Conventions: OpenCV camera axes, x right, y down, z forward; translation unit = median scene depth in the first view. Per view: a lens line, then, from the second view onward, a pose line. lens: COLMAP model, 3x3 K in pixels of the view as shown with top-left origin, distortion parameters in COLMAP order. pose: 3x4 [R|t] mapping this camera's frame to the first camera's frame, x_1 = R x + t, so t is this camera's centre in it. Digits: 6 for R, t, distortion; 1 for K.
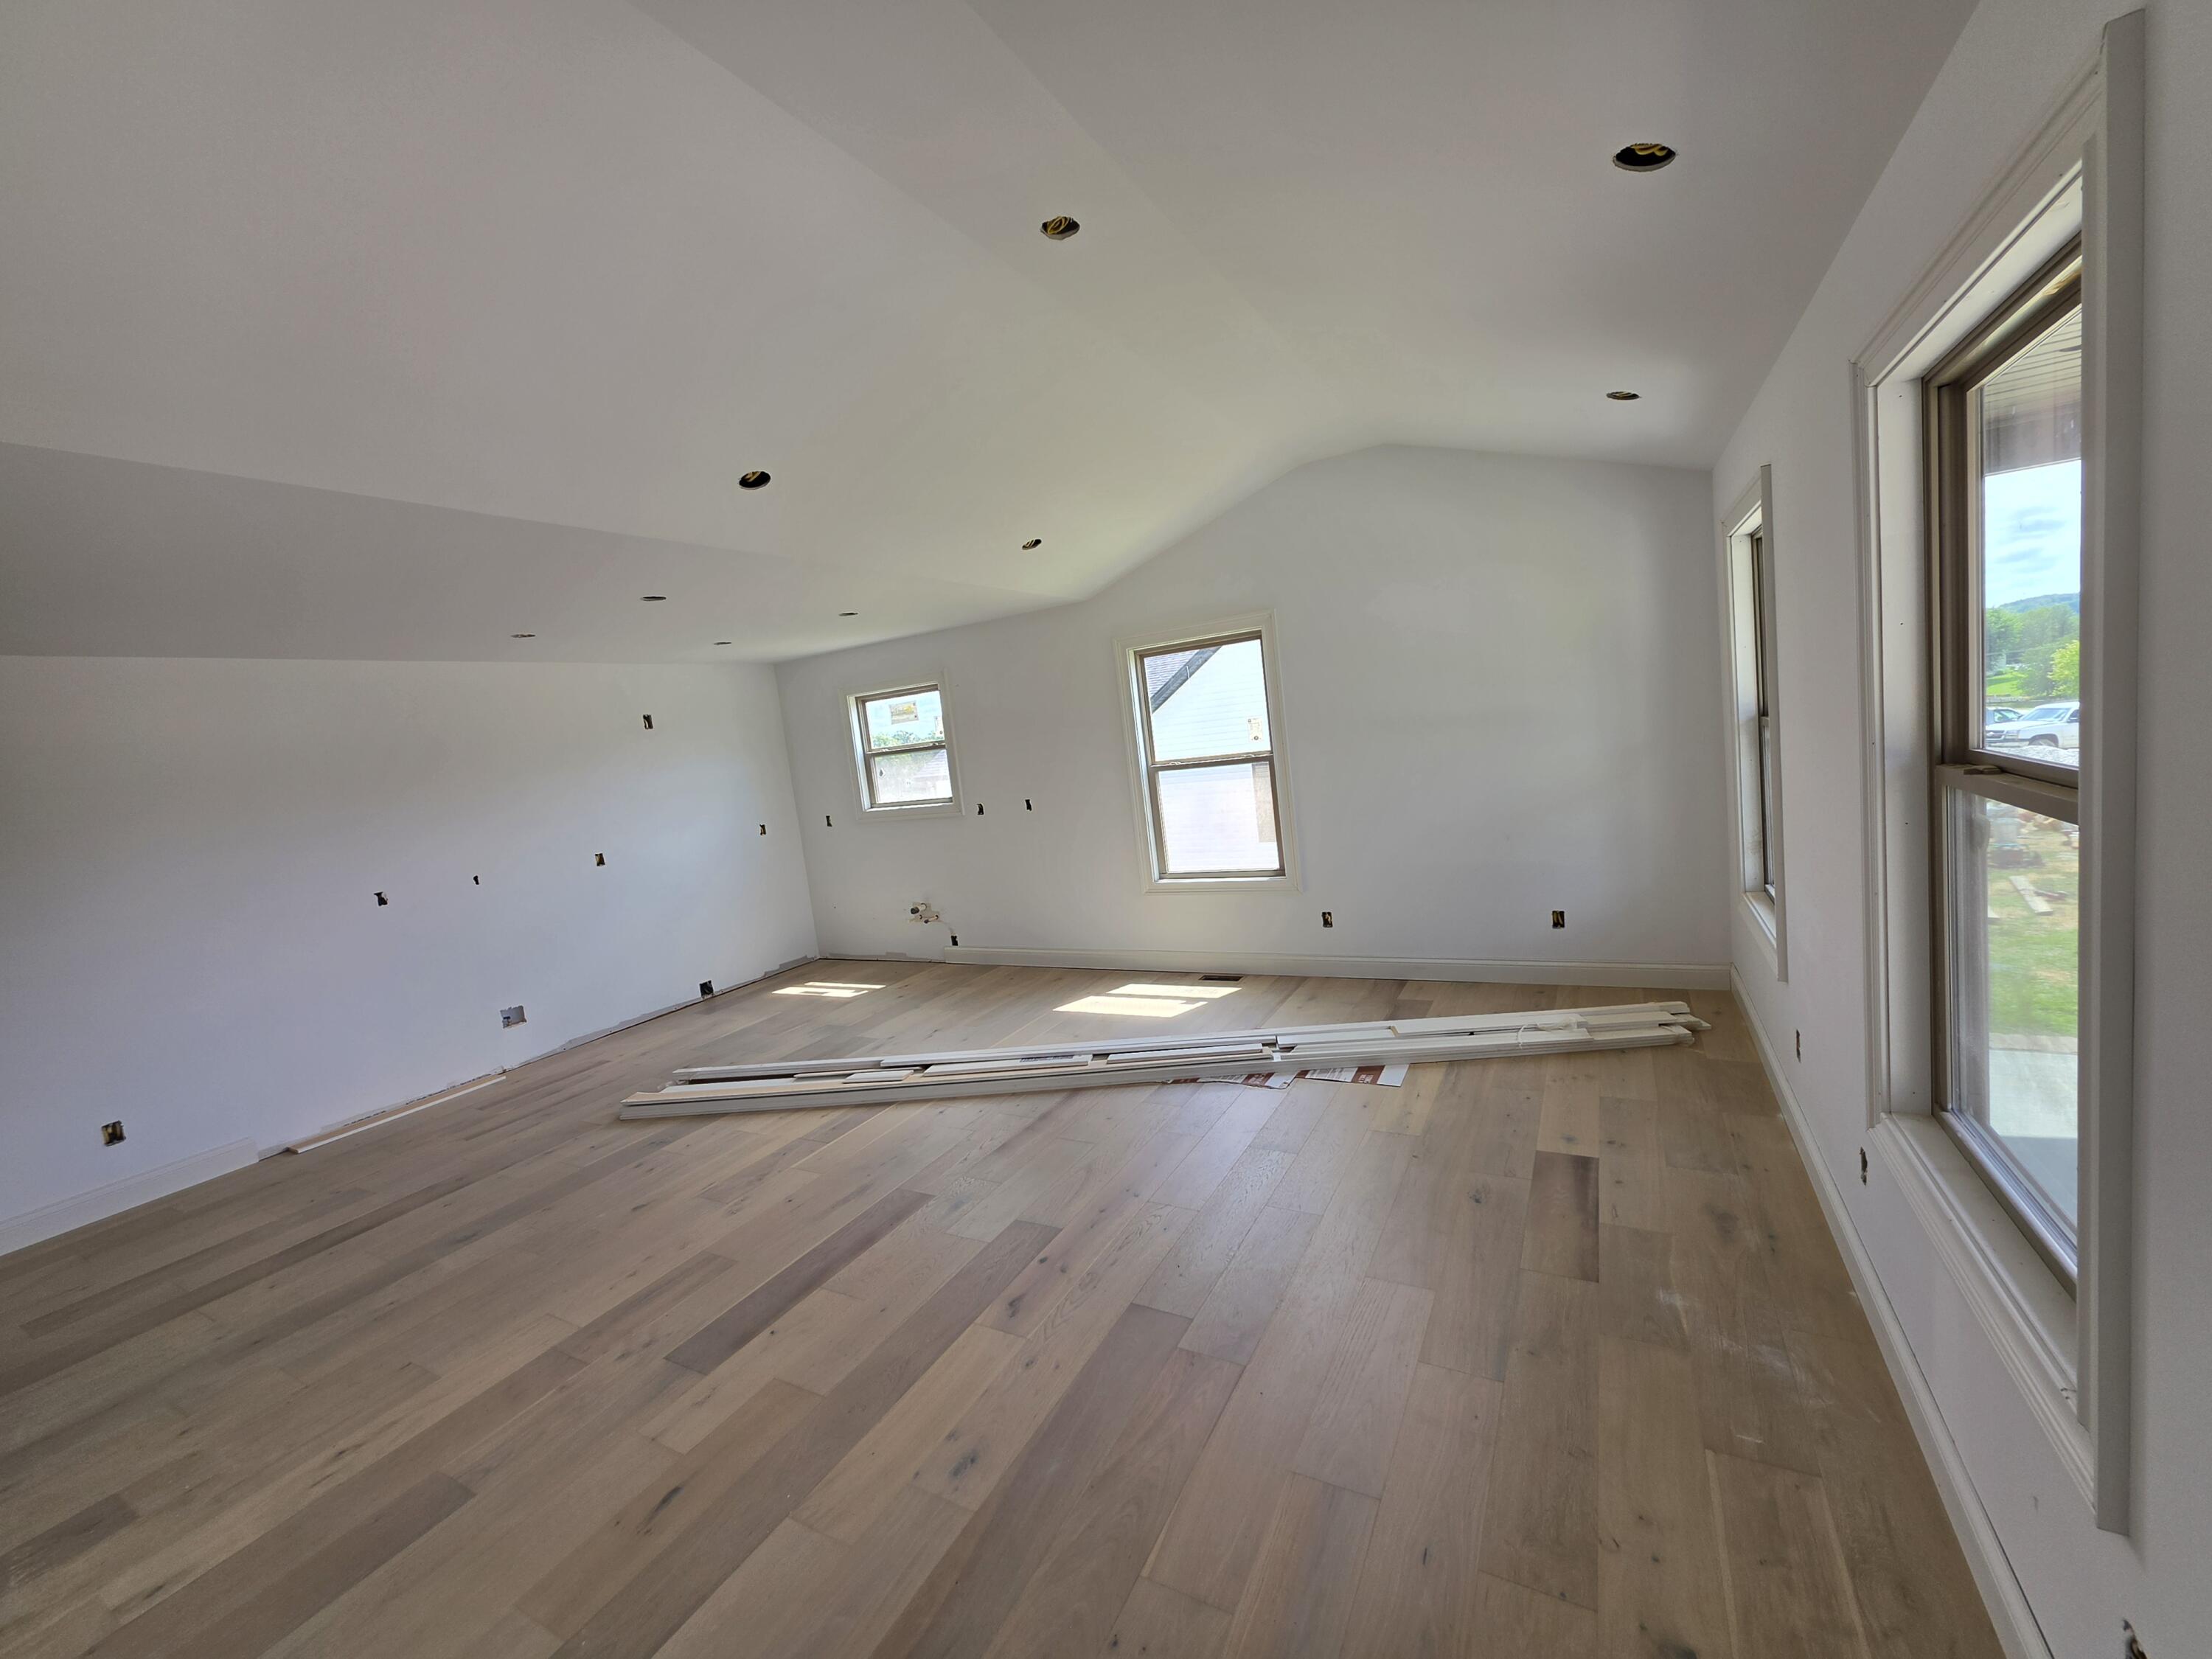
lens RADIAL K [[887.1, 0, 1113.1], [0, 887.1, 816.8], [0, 0, 1]] dist [-0.001920, 0.000662]
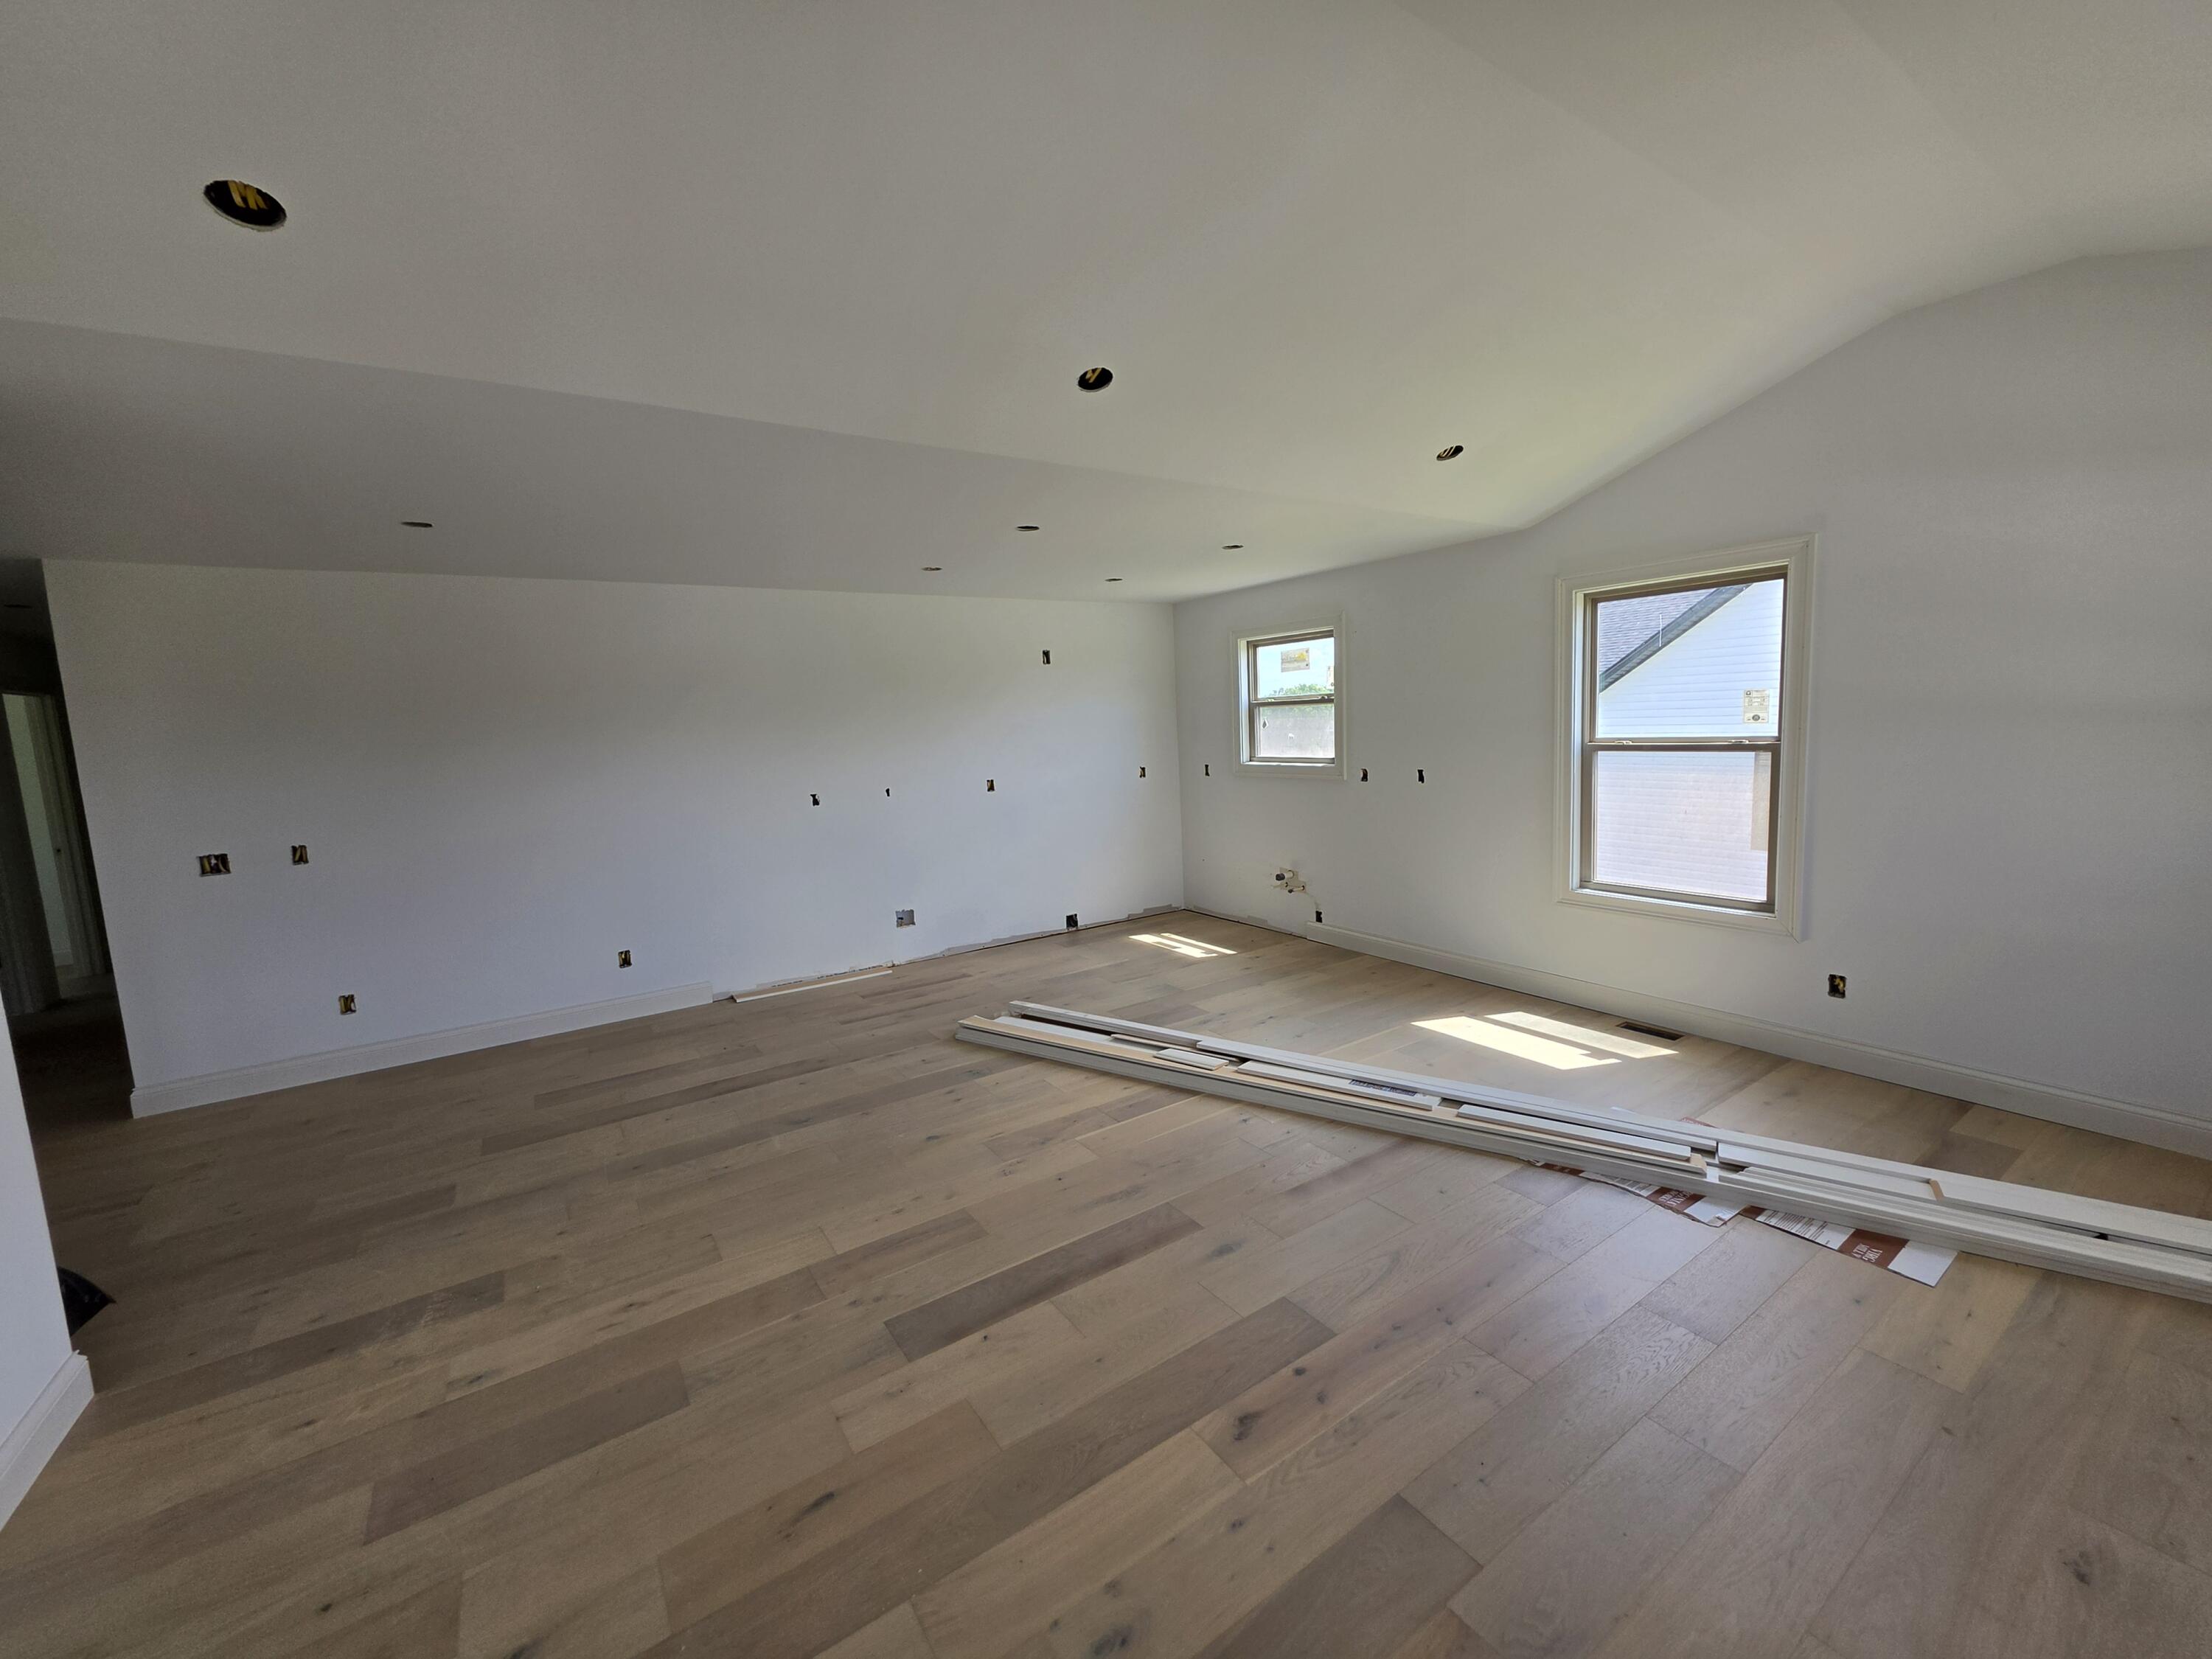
lens RADIAL K [[887.1, 0, 1113.1], [0, 887.1, 816.8], [0, 0, 1]] dist [-0.001920, 0.000662]
pose [[0.886048, 0.125518, -0.446279, 0.043165], [-0.101202, 0.991802, 0.078023, -0.017703], [0.452413, -0.023968, 0.891486, 0.172291]]
